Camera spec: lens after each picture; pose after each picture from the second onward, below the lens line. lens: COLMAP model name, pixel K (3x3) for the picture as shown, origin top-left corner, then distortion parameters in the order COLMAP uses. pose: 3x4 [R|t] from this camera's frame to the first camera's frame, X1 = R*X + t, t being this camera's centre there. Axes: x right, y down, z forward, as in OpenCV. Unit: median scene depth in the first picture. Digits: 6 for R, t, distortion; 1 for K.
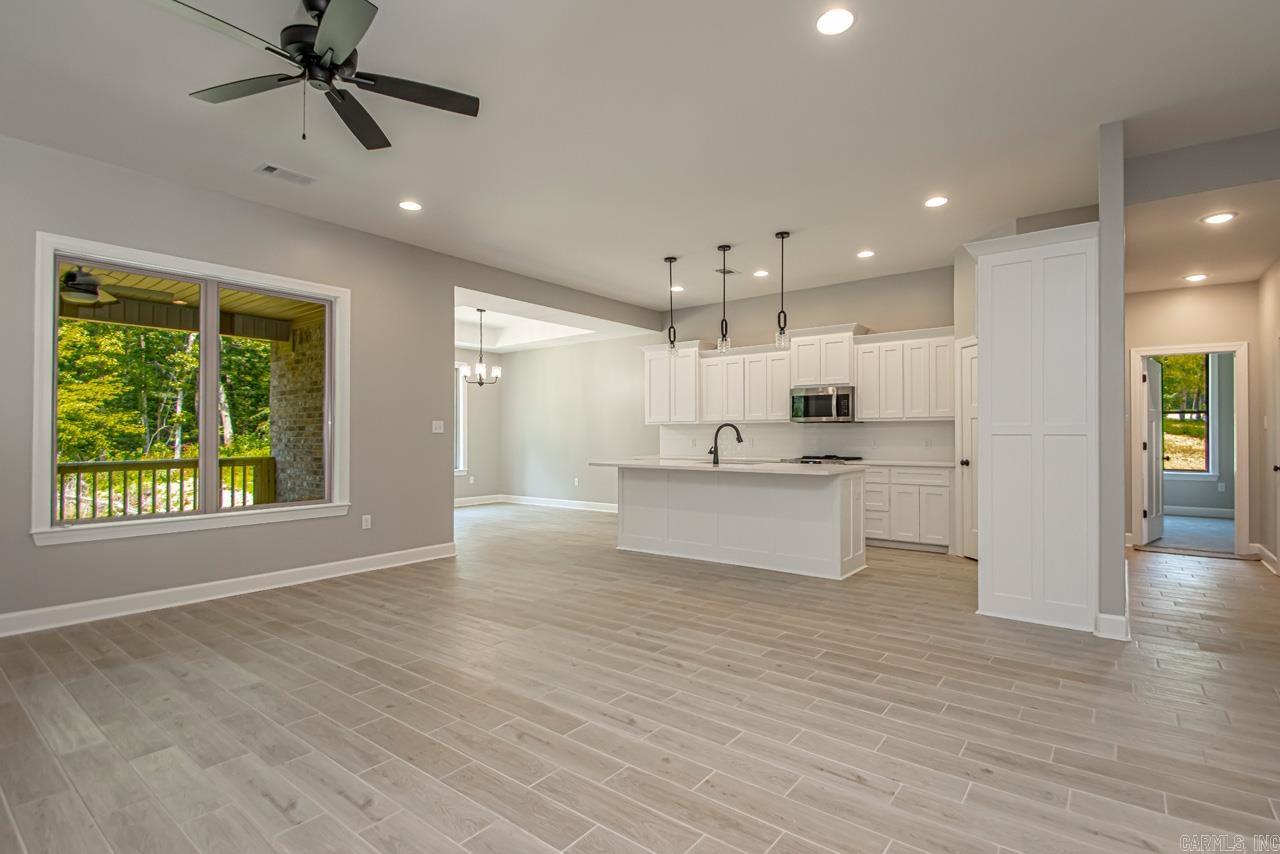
lens RADIAL K [[612.8, 0, 659.9], [0, 612.8, 431.6], [0, 0, 1]] dist [-0.000022, -0.000699]
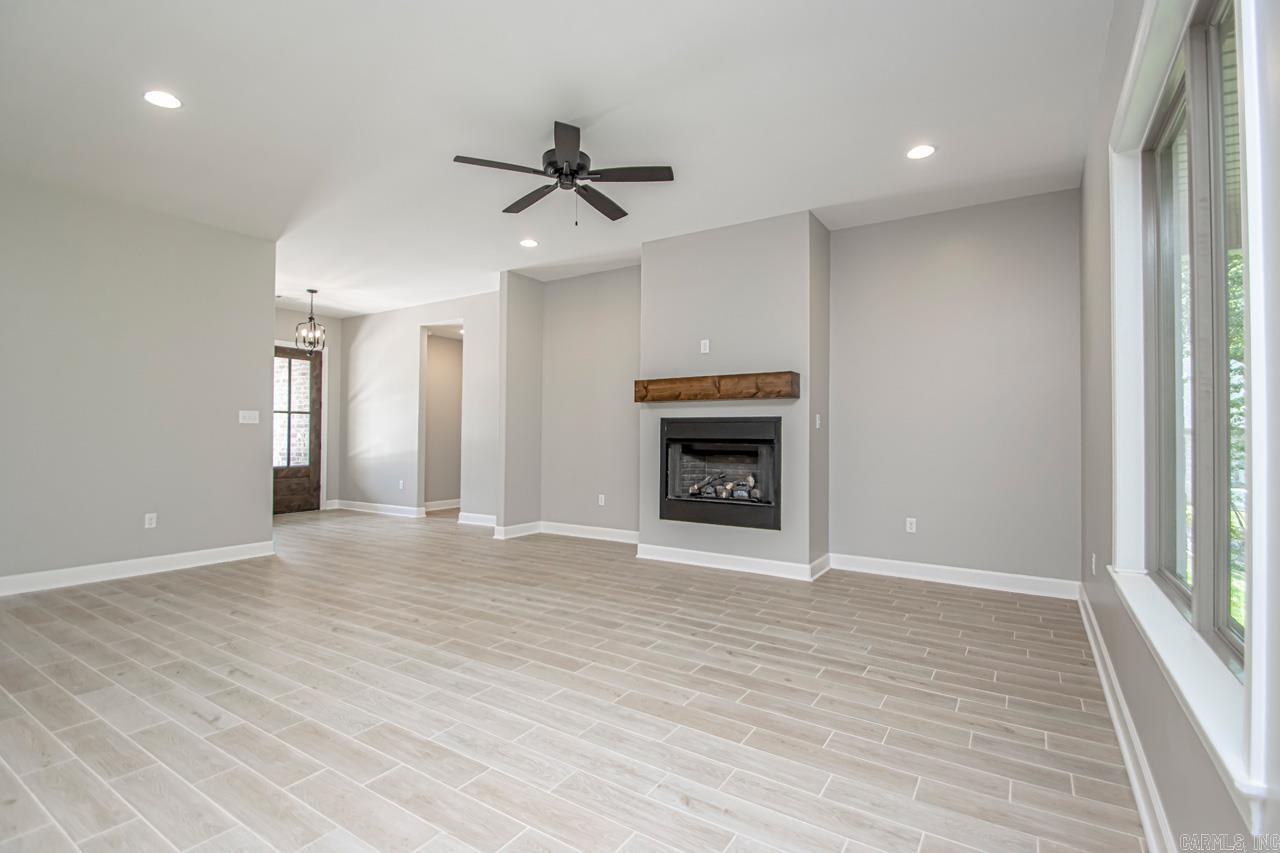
lens RADIAL K [[588.2, 0, 657.2], [0, 588.2, 425.0], [0, 0, 1]] dist [0.003449, -0.000259]
pose [[-0.994836, -0.004586, -0.101392, -0.302912], [-0.002123, 0.999700, -0.024386, 0.010911], [0.101473, -0.024045, -0.994548, 1.135092]]
